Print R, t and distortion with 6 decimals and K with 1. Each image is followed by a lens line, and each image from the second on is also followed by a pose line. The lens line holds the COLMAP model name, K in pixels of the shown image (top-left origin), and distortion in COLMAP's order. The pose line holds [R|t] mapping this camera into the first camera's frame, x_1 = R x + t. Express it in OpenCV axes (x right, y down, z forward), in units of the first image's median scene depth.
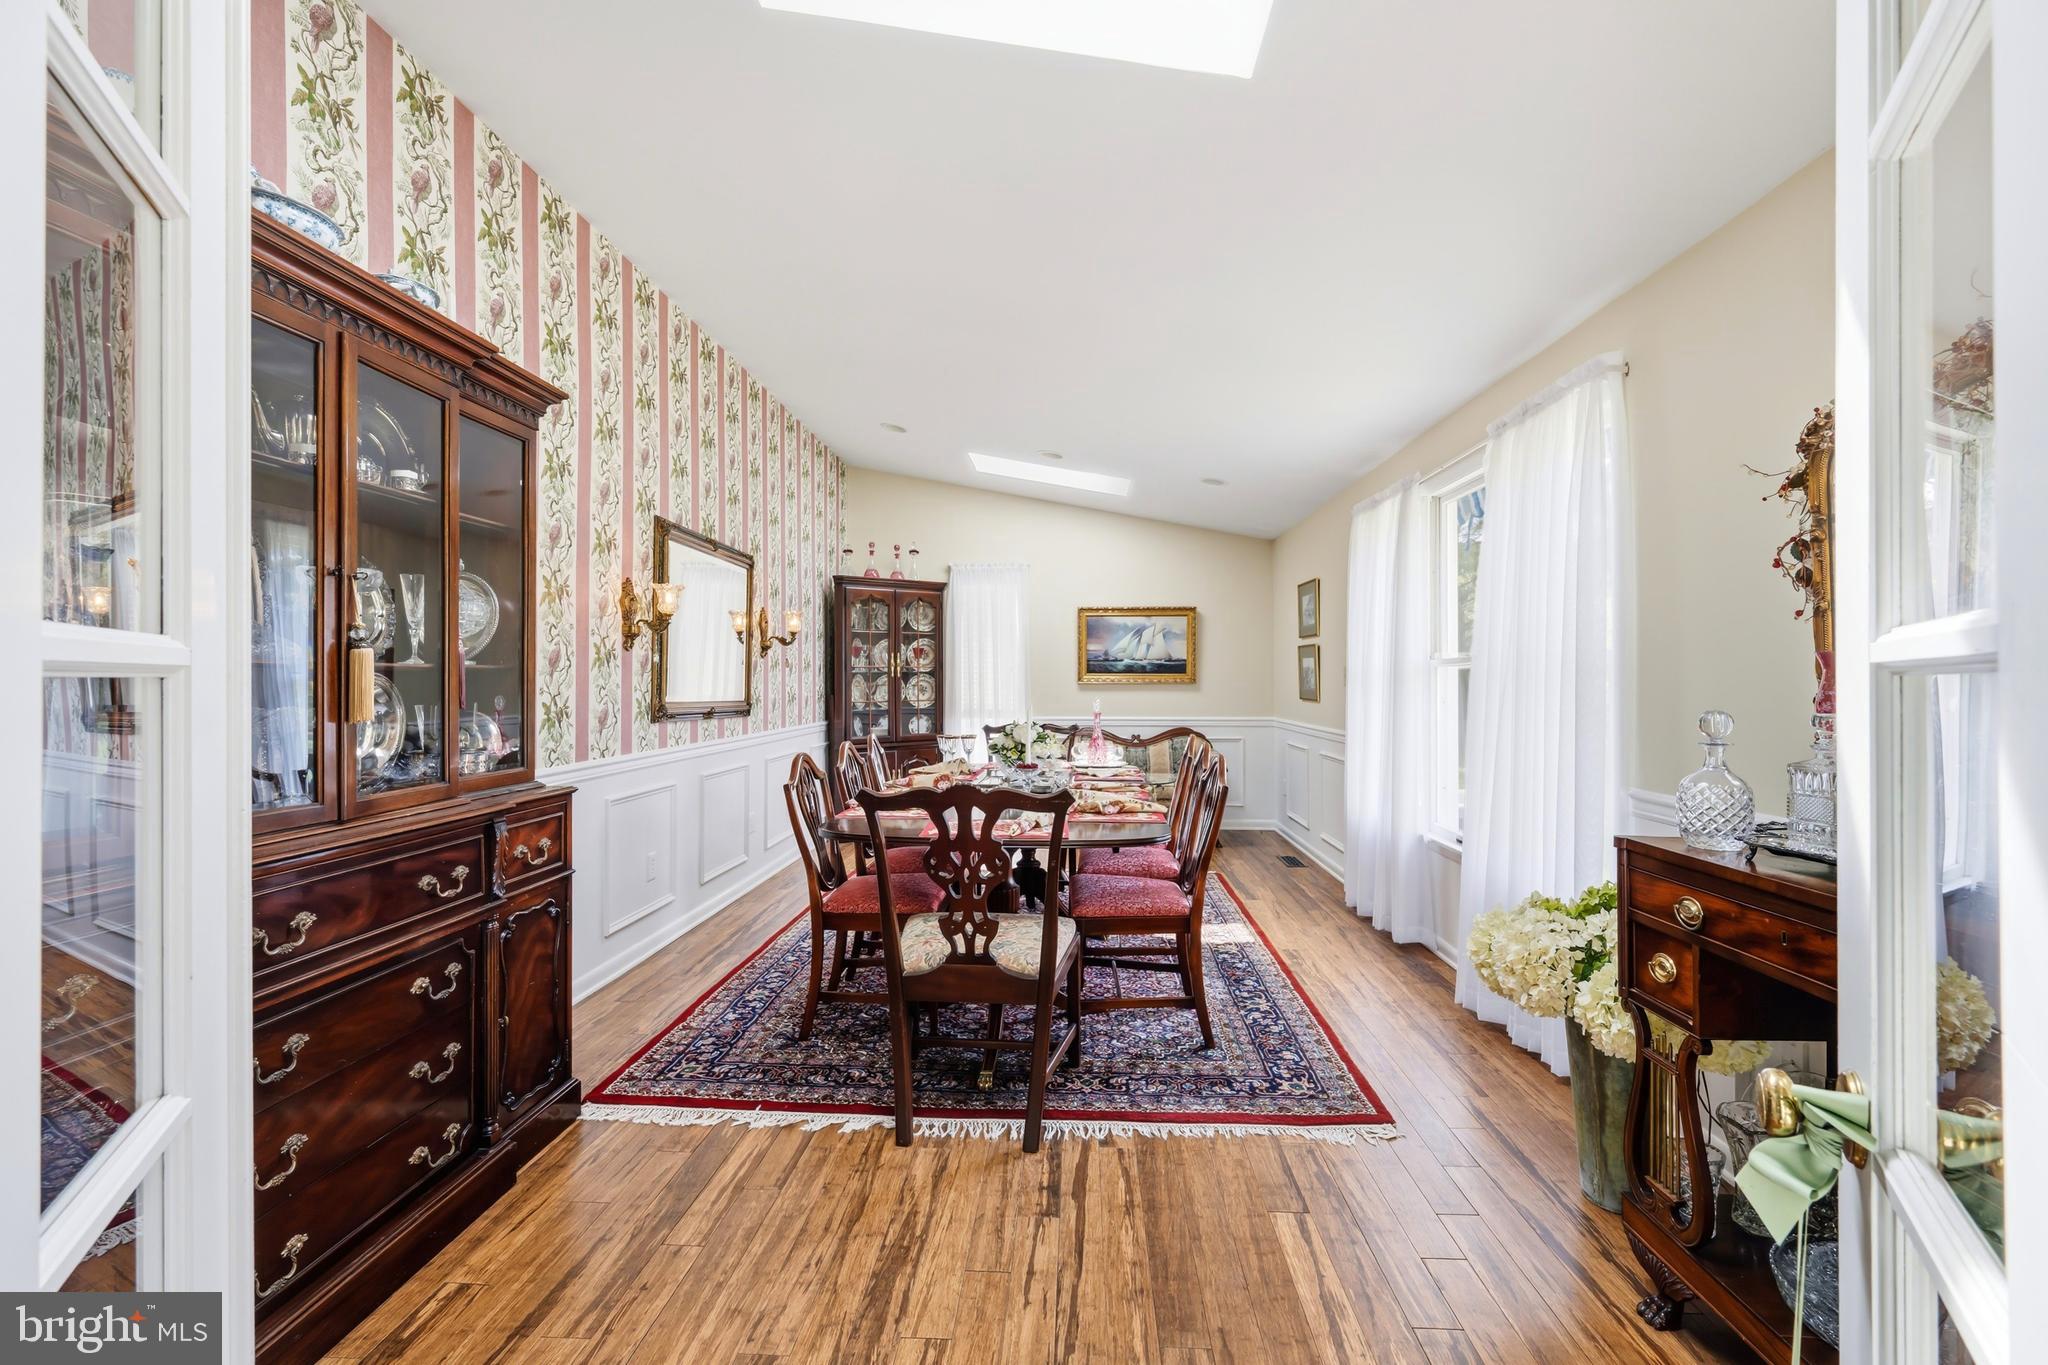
lens RADIAL K [[890.0, 0, 1041.6], [0, 890.0, 677.4], [0, 0, 1]] dist [0.012225, 0.000192]
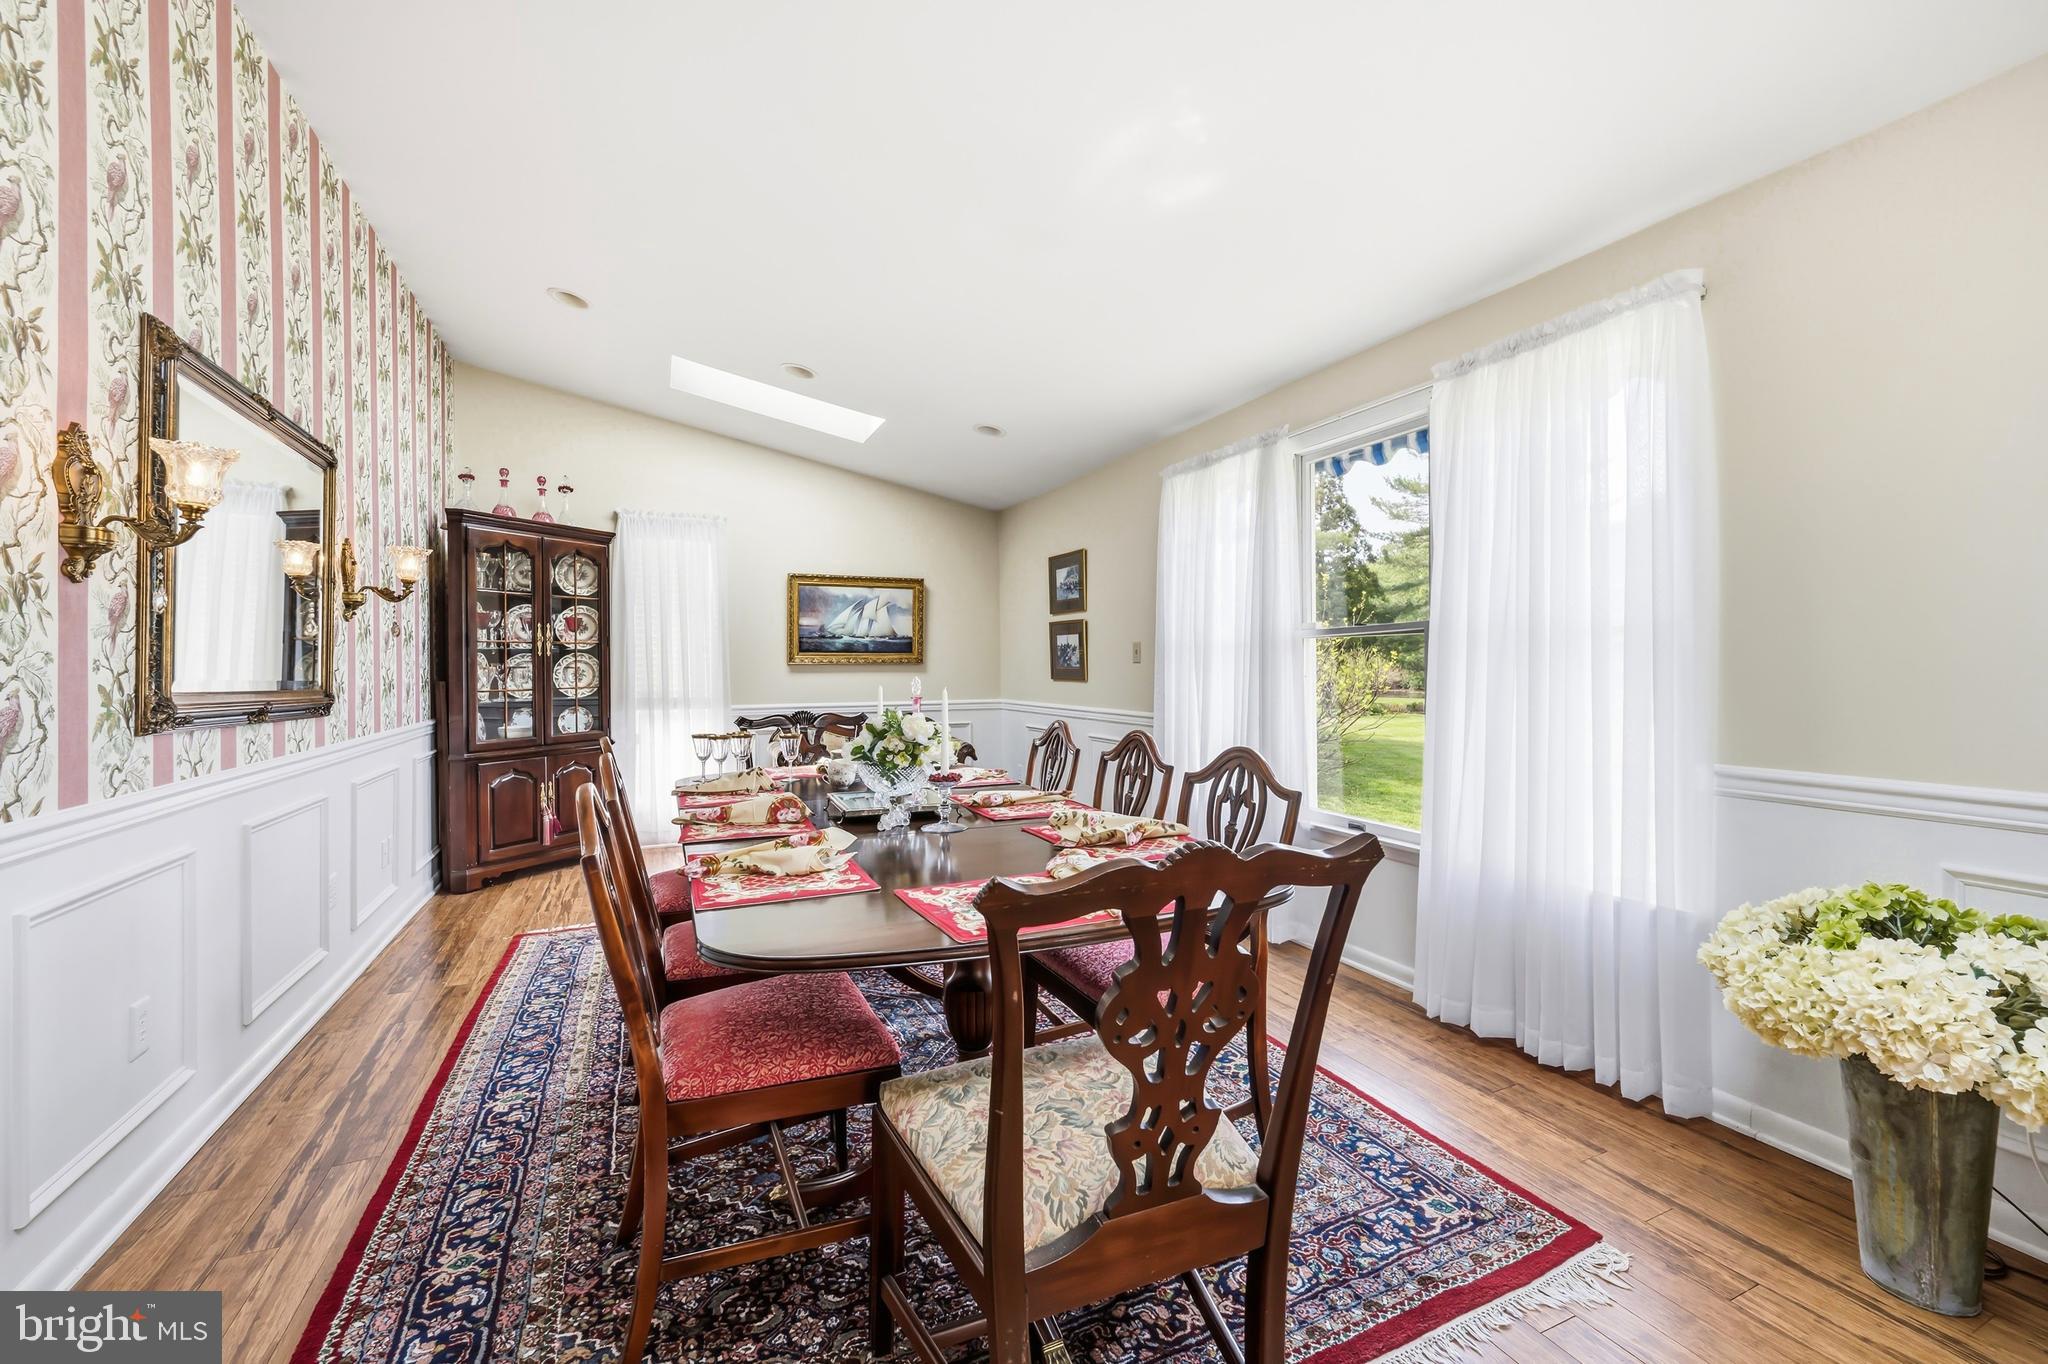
lens RADIAL K [[830.5, 0, 1027.7], [0, 830.5, 667.4], [0, 0, 1]] dist [-0.001843, 0.000978]
pose [[0.891270, -0.005609, 0.453438, -0.169369], [0.004499, 0.999984, 0.003527, 0.011576], [-0.453451, -0.001104, 0.891281, 0.304257]]
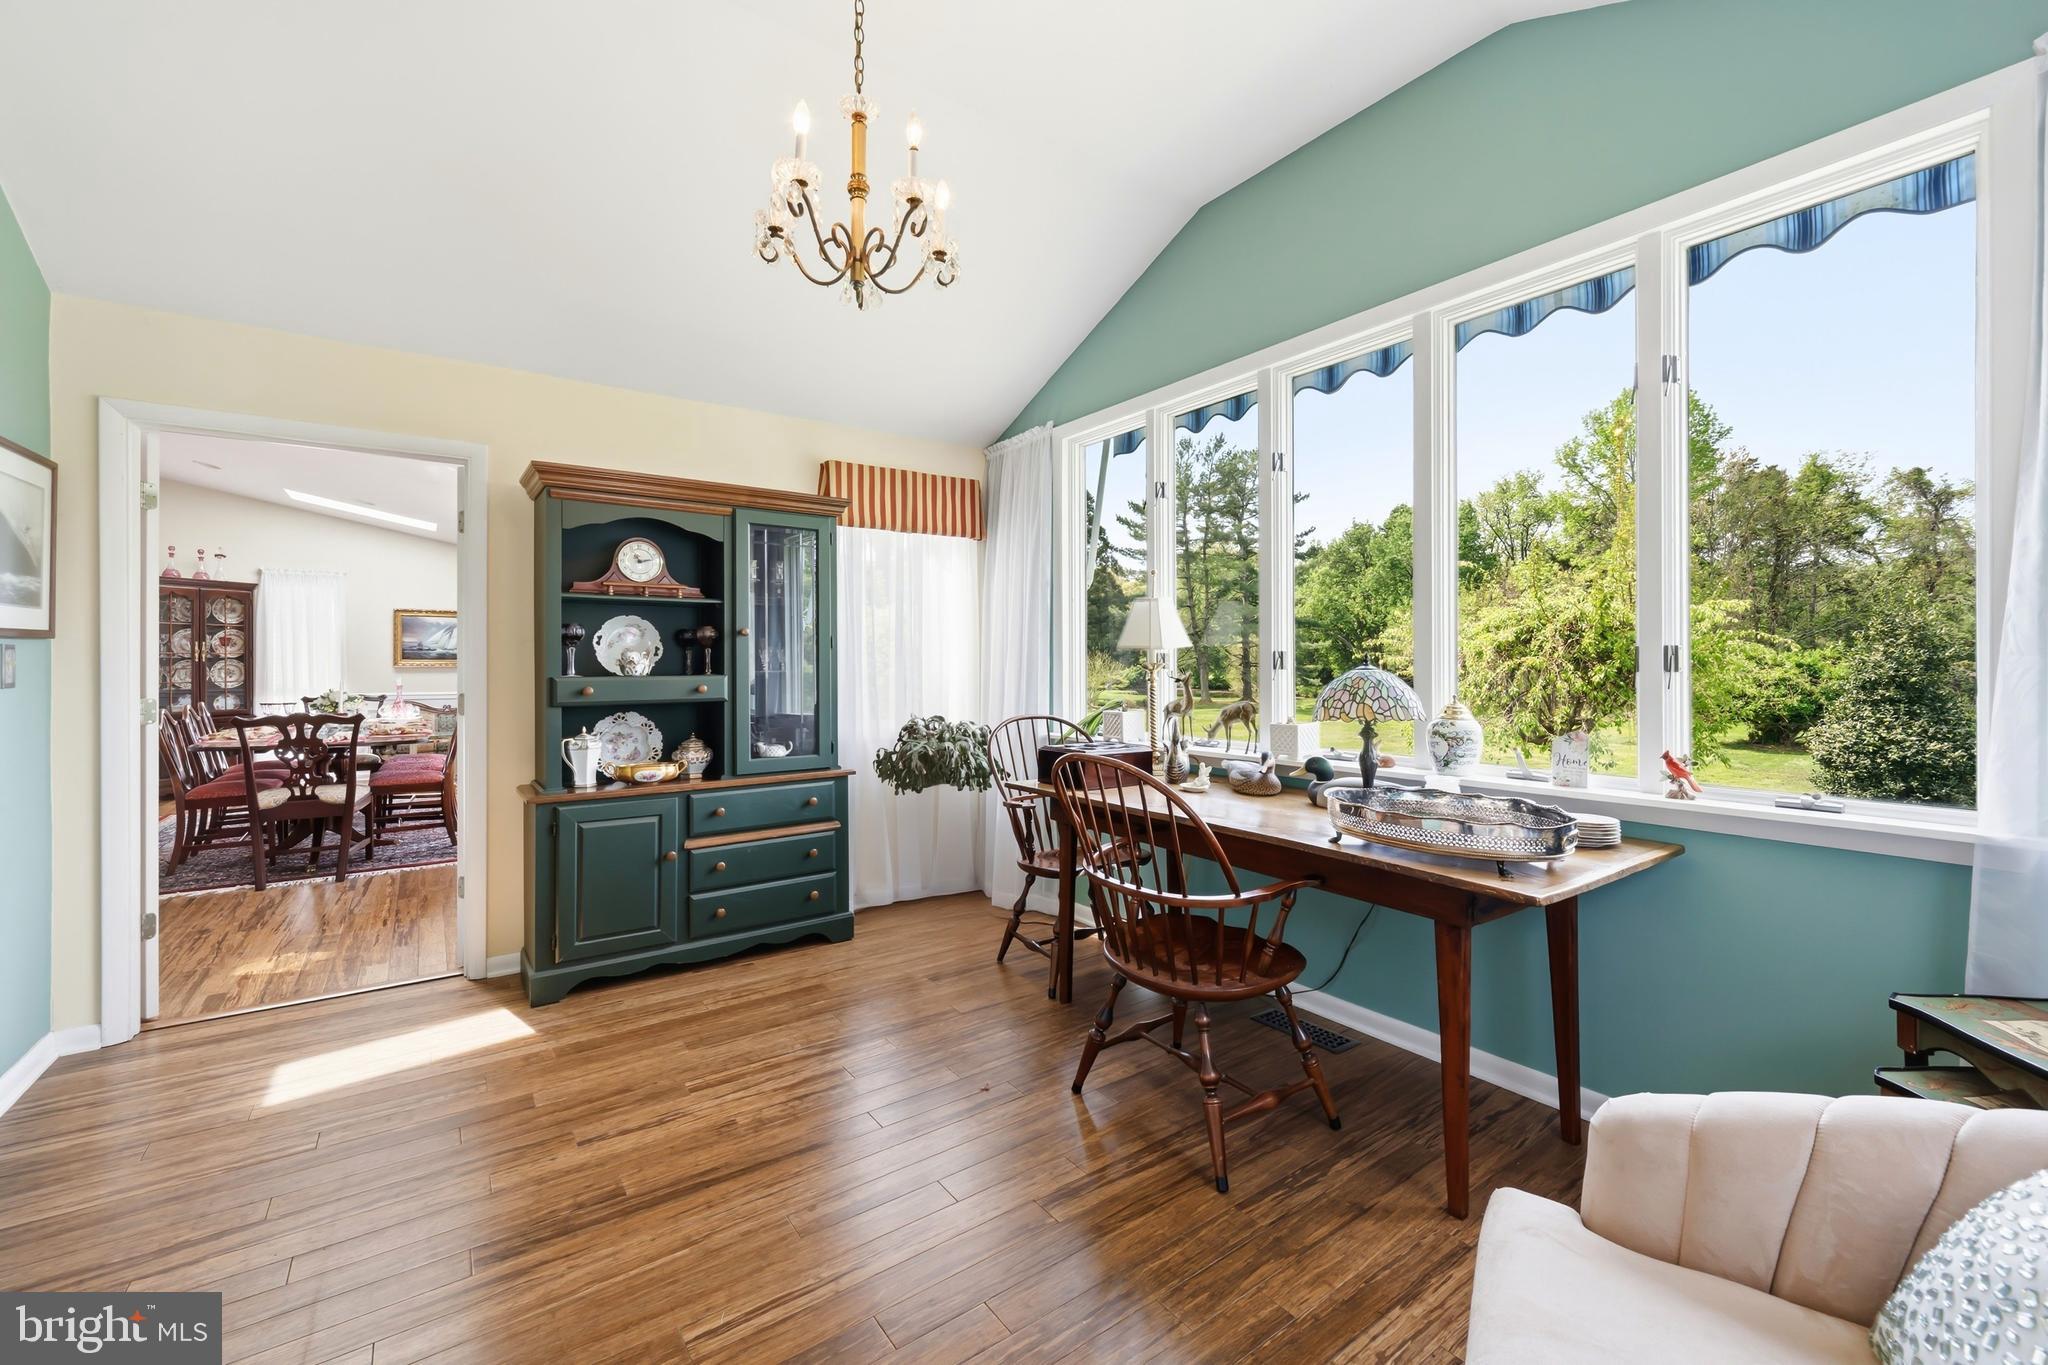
lens RADIAL K [[830.5, 0, 1015.8], [0, 830.5, 666.4], [0, 0, 1]] dist [-0.001843, 0.000978]
pose [[0.789520, -0.000056, 0.613725, 0.022008], [-0.002866, 0.999989, 0.003778, -0.002454], [-0.613718, -0.004742, 0.789511, -0.766863]]
